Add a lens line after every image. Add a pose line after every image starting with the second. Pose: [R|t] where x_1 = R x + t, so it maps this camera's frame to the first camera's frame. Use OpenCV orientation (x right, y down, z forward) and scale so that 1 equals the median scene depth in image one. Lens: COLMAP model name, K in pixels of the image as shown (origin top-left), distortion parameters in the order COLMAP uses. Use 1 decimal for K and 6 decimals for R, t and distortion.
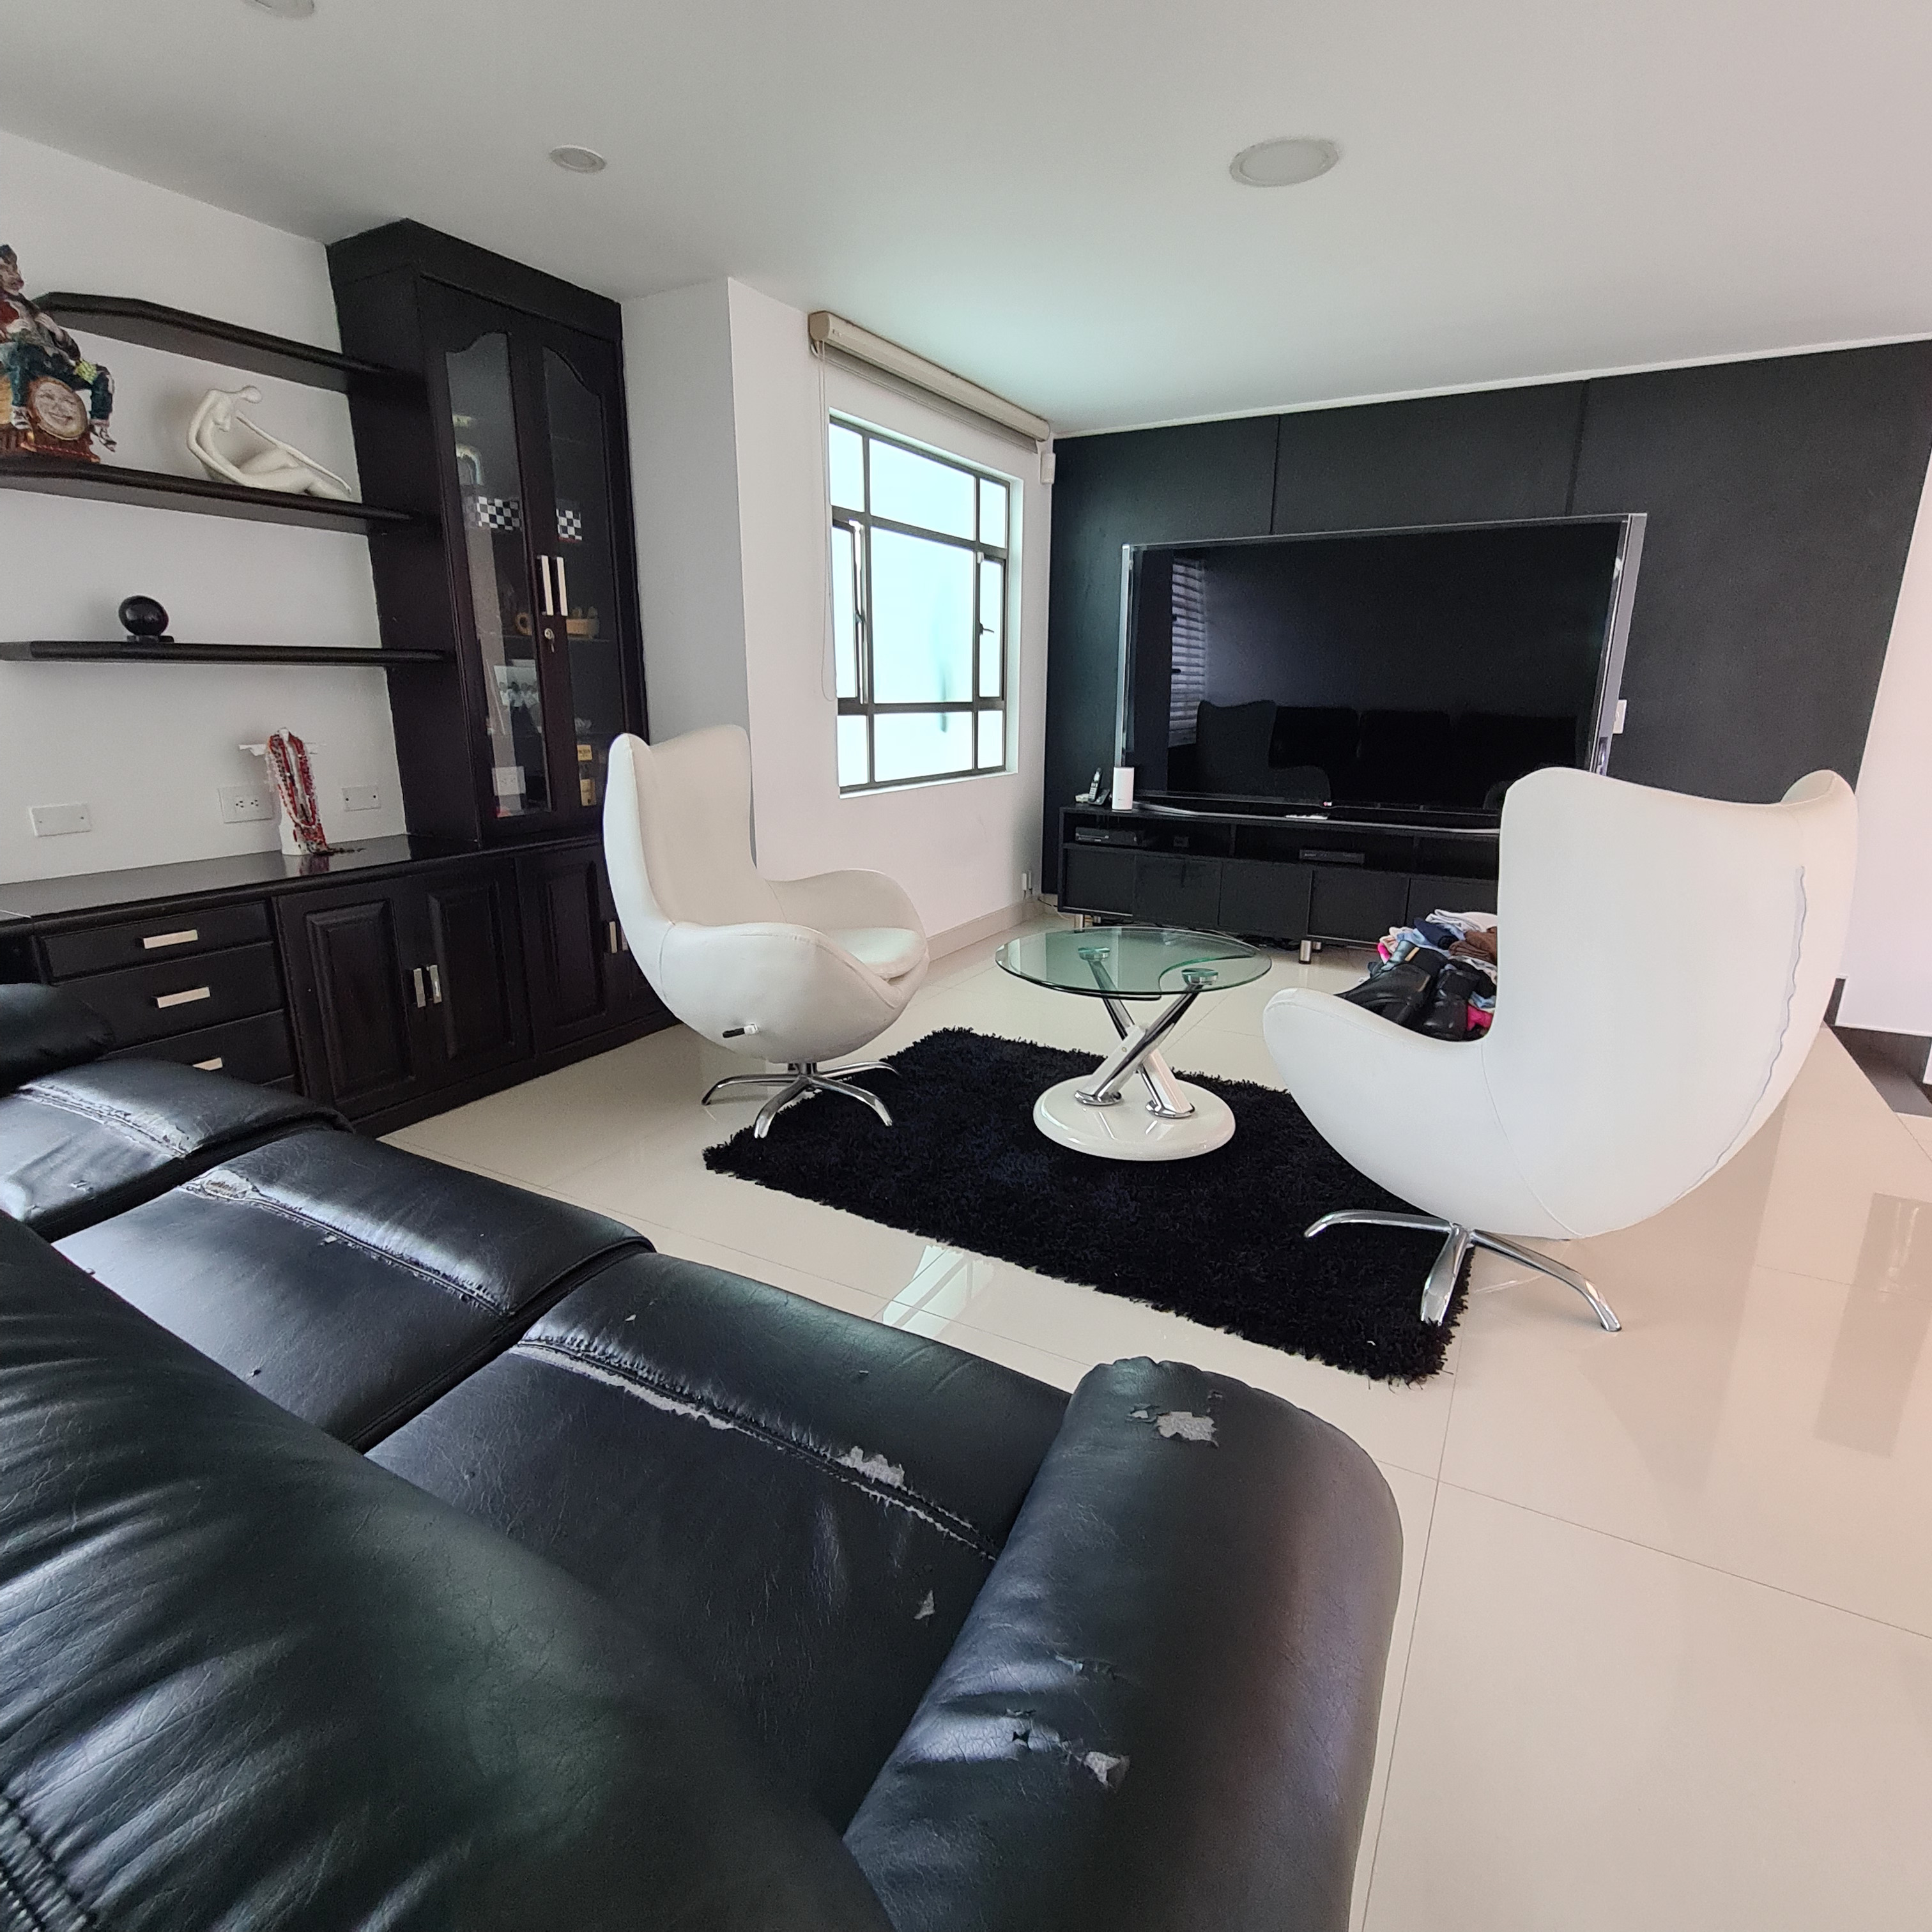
lens RADIAL K [[1057.0, 0, 966.5], [0, 1057.0, 965.4], [0, 0, 1]] dist [-0.004963, 0.002352]
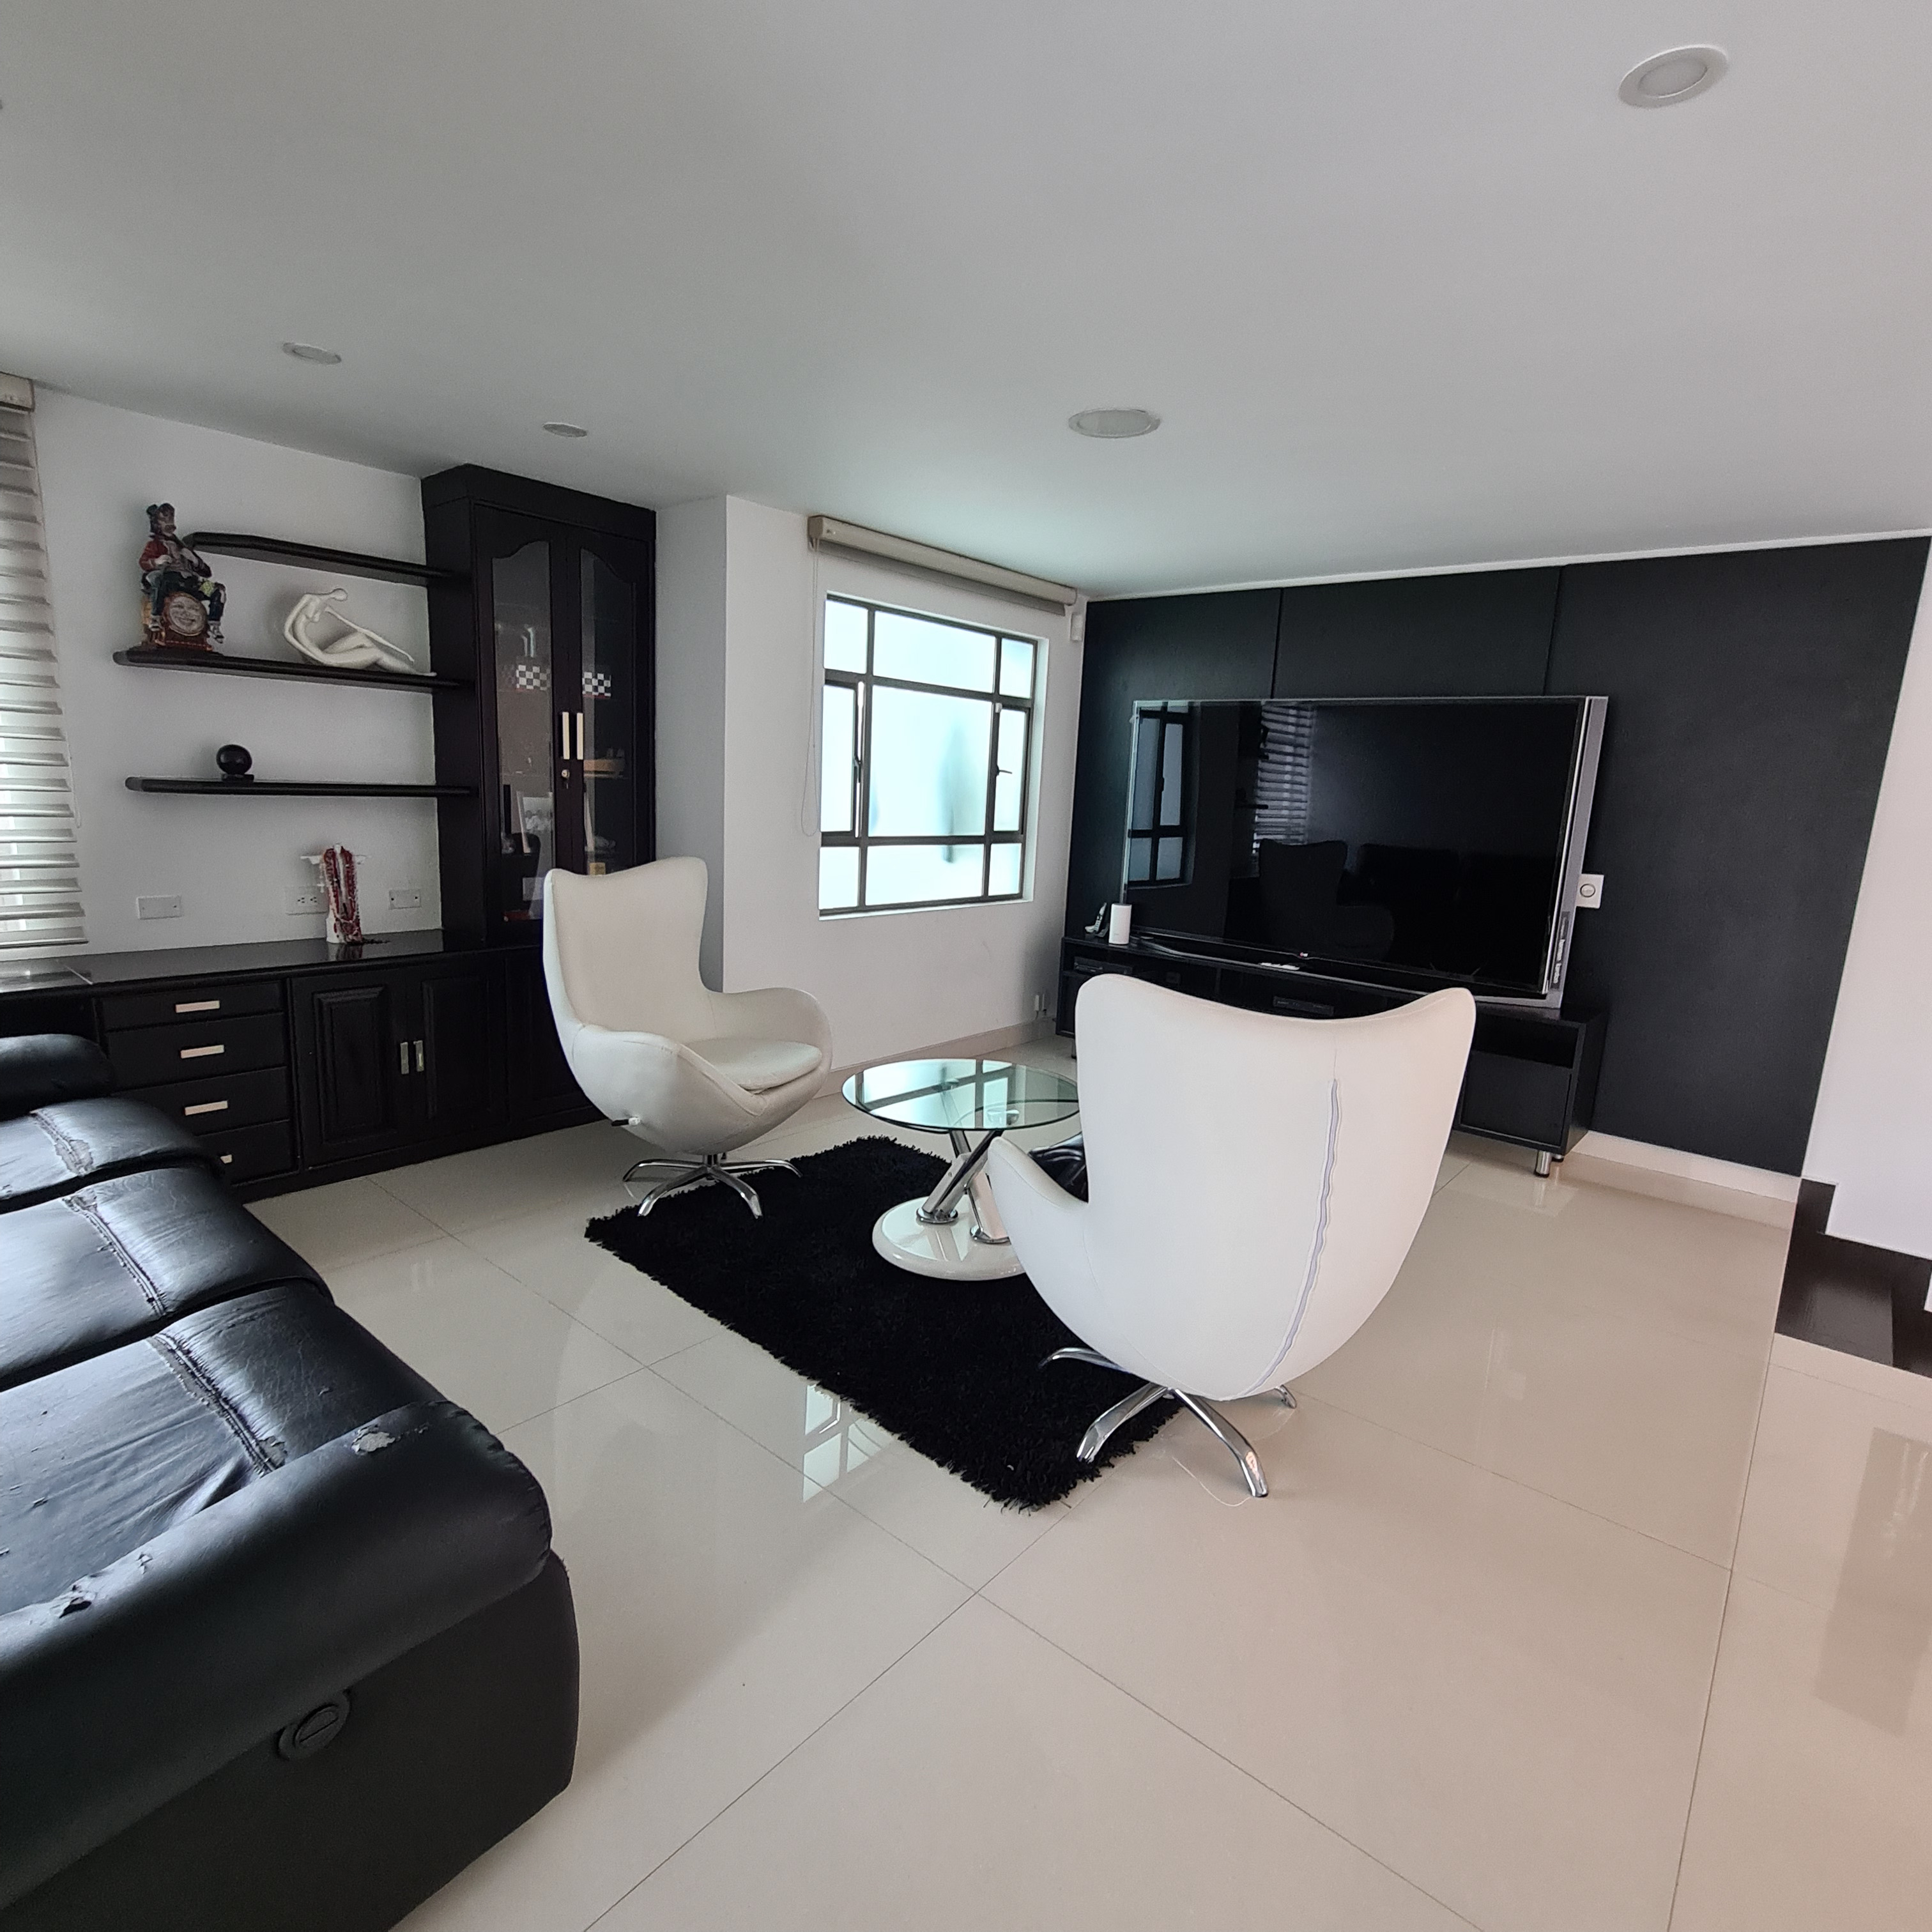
lens RADIAL K [[1057.0, 0, 961.6], [0, 1057.0, 964.3], [0, 0, 1]] dist [-0.004963, 0.002352]
pose [[0.979767, 0.077144, -0.184677, 0.326564], [-0.093451, 0.992301, -0.081279, -0.046852], [0.176985, 0.096892, 0.979433, -0.094537]]
